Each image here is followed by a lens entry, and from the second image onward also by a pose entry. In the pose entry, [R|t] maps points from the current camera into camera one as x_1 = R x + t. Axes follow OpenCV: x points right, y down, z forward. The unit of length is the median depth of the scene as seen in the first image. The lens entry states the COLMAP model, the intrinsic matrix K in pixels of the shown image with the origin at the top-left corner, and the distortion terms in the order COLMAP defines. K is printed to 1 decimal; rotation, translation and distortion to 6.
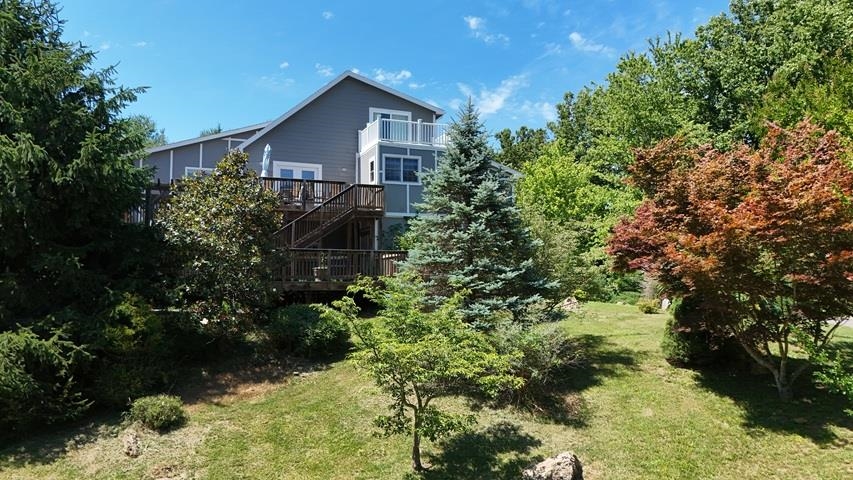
lens RADIAL K [[635.7, 0, 428.5], [0, 635.7, 243.2], [0, 0, 1]] dist [0.025226, -0.018693]
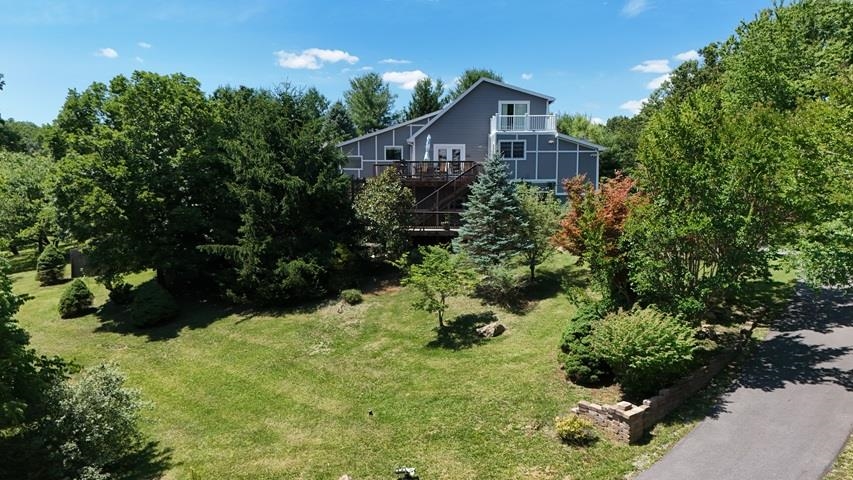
lens RADIAL K [[635.7, 0, 424.7], [0, 635.7, 239.2], [0, 0, 1]] dist [0.025226, -0.018693]
pose [[0.931487, 0.030326, -0.362508, 0.584111], [0.023671, 0.989354, 0.143590, -0.237358], [0.363003, -0.142334, 0.920853, -0.891142]]
